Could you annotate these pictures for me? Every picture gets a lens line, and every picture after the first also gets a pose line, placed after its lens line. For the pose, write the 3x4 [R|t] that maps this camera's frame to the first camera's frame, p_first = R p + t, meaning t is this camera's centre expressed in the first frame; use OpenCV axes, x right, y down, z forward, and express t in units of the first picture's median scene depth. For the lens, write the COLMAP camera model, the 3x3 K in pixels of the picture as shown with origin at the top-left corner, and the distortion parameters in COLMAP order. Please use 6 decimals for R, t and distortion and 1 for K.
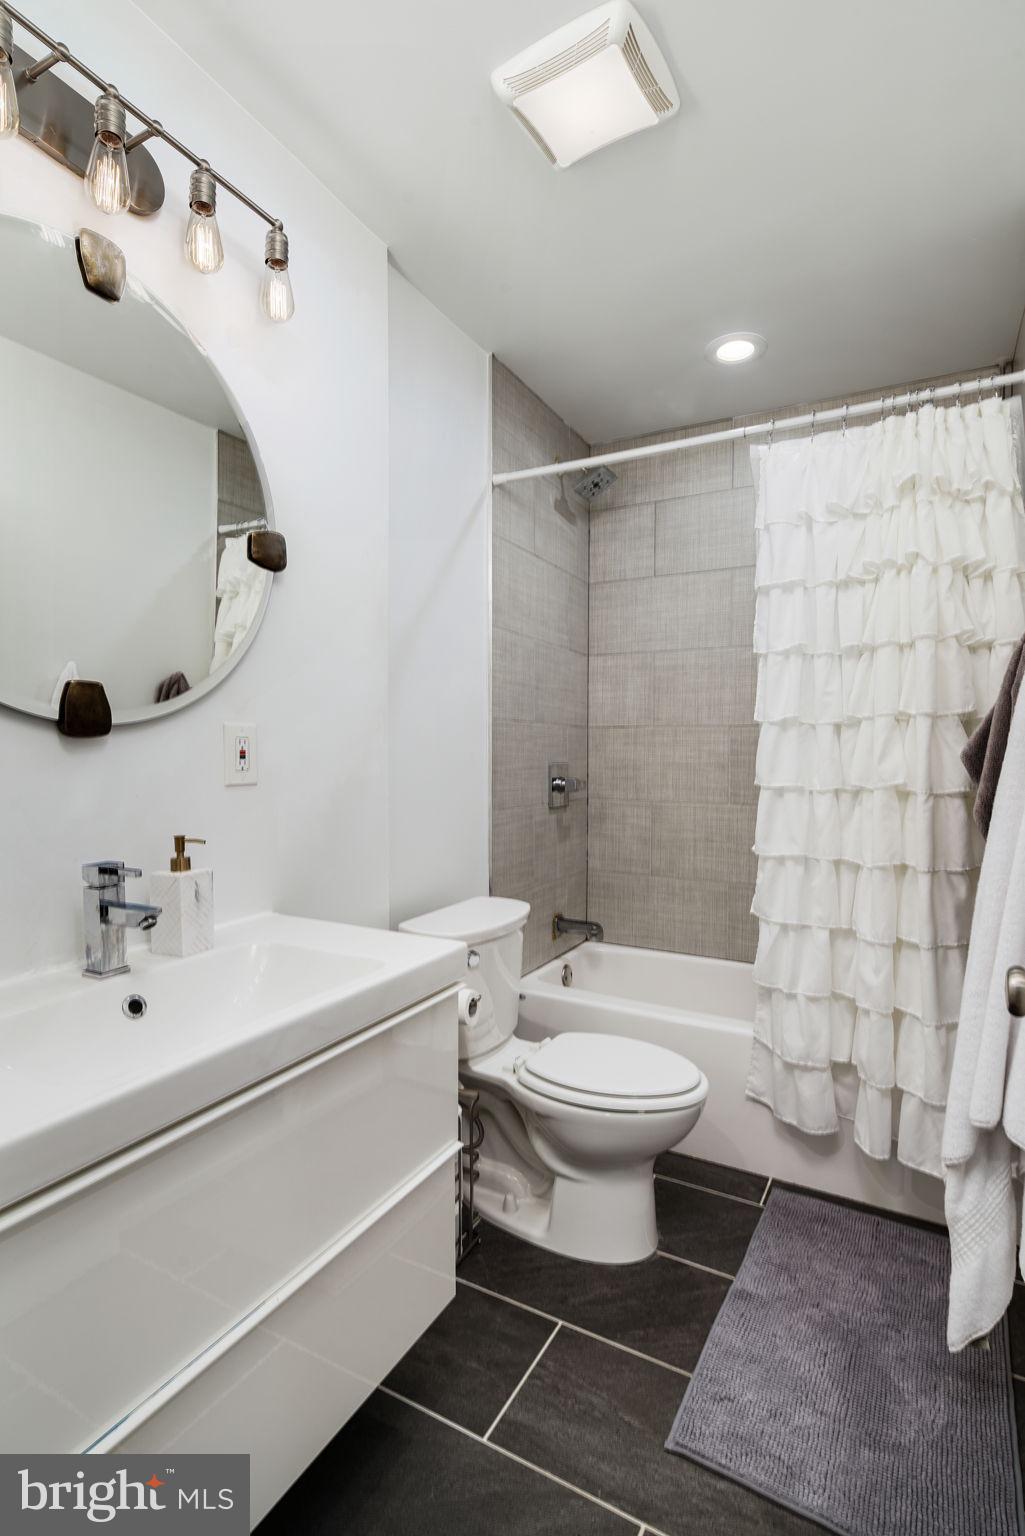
lens RADIAL K [[751.9, 0, 514.6], [0, 751.9, 761.9], [0, 0, 1]] dist [-0.003879, -0.001729]
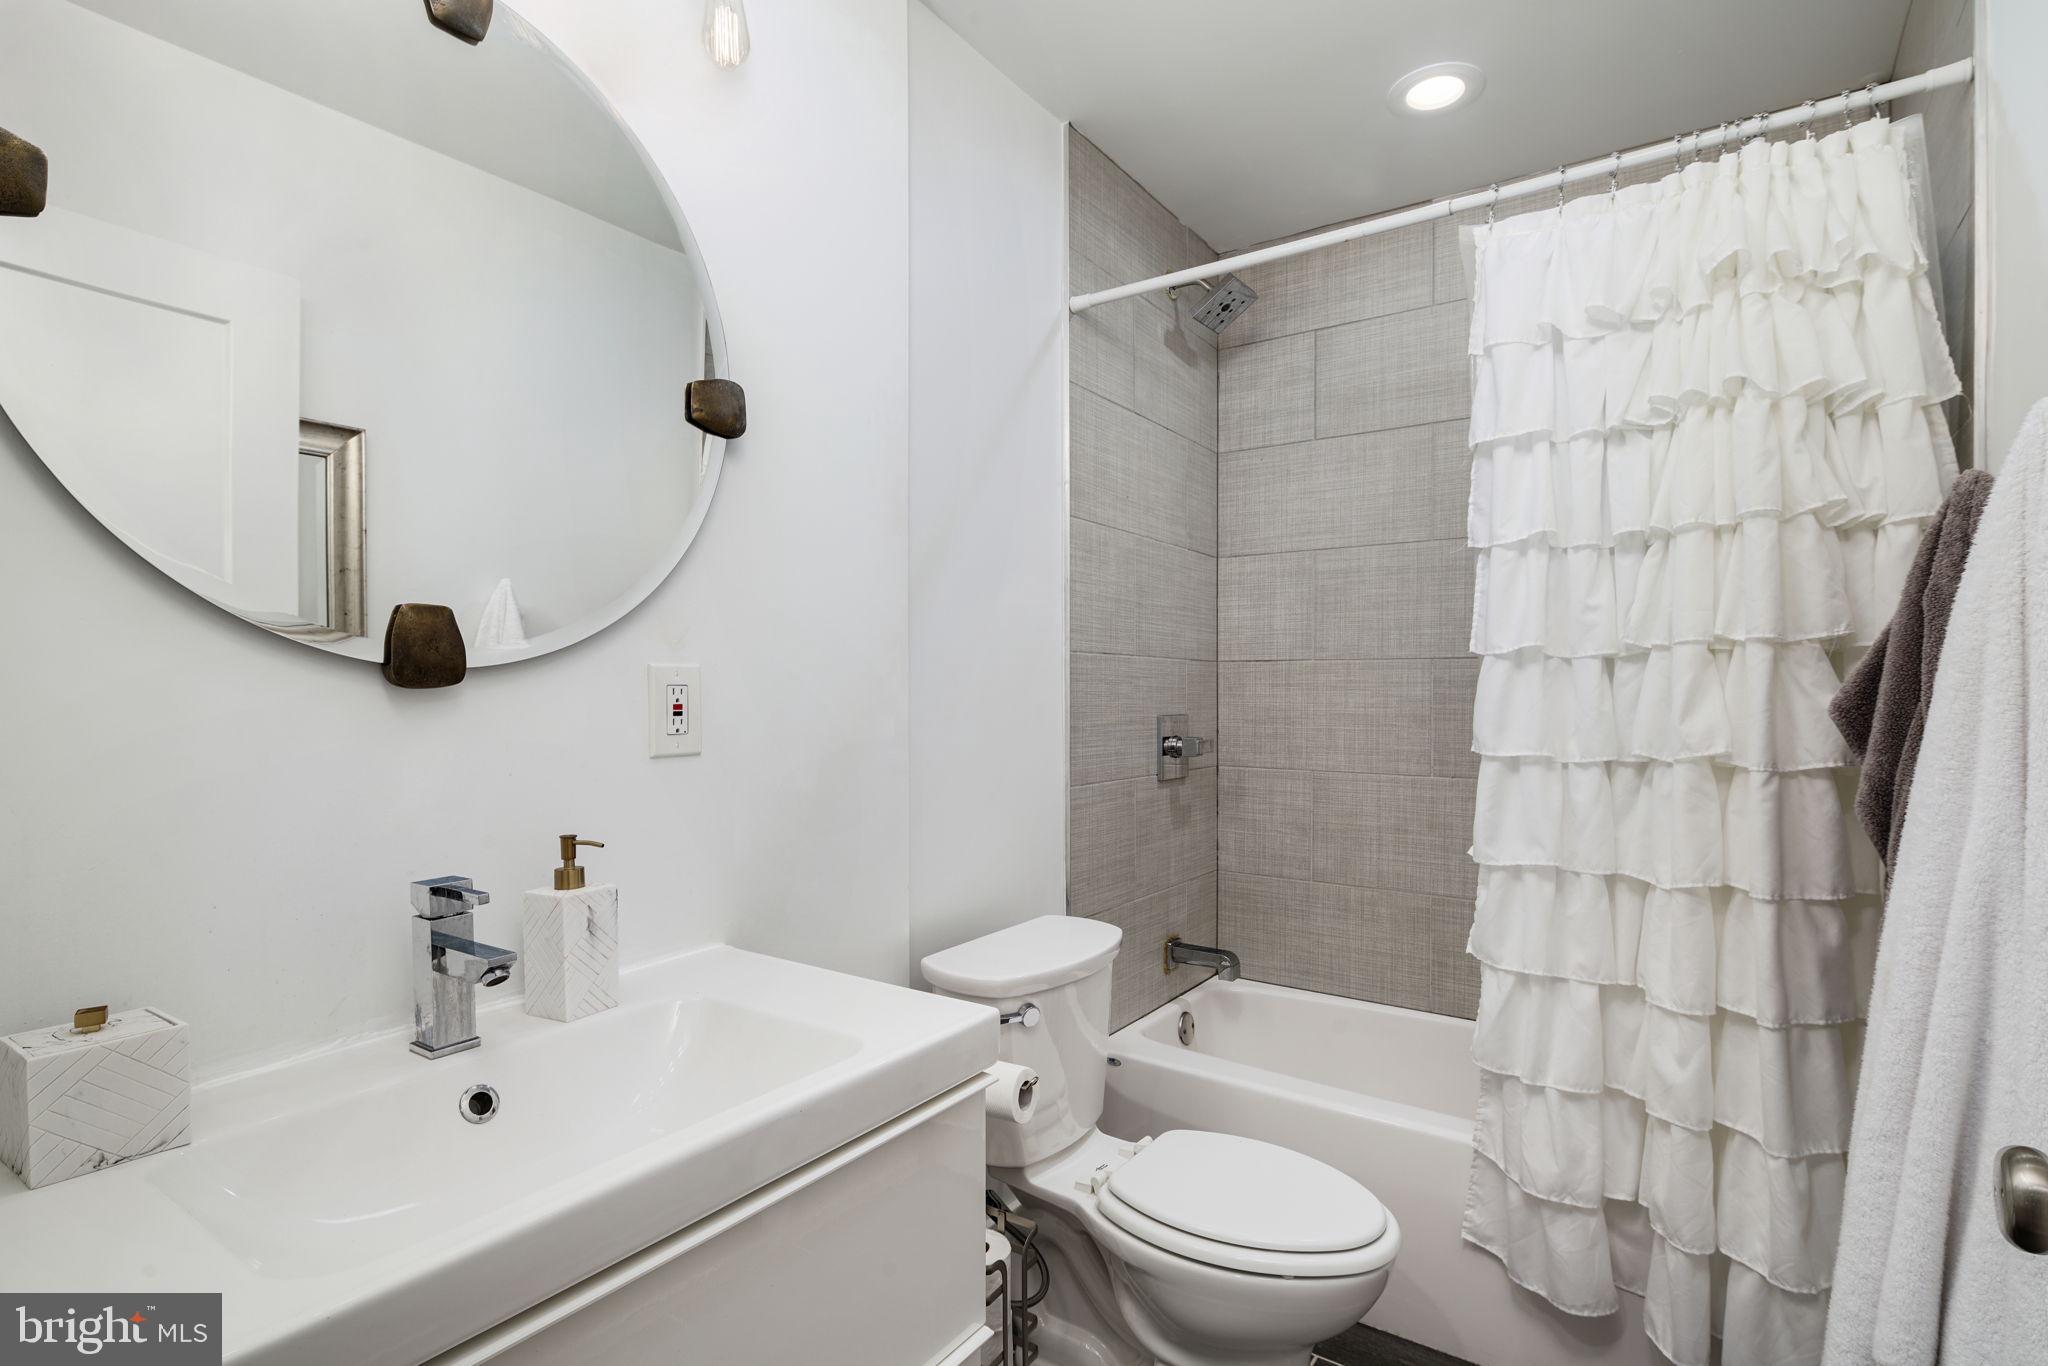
lens RADIAL K [[1002.5, 0, 1024.0], [0, 1002.5, 687.2], [0, 0, 1]] dist [-0.003879, -0.001729]
pose [[0.993828, -0.003781, -0.110870, 0.038224], [0.001870, 0.999848, -0.017330, -0.011587], [0.110918, 0.017016, 0.993684, 0.118574]]
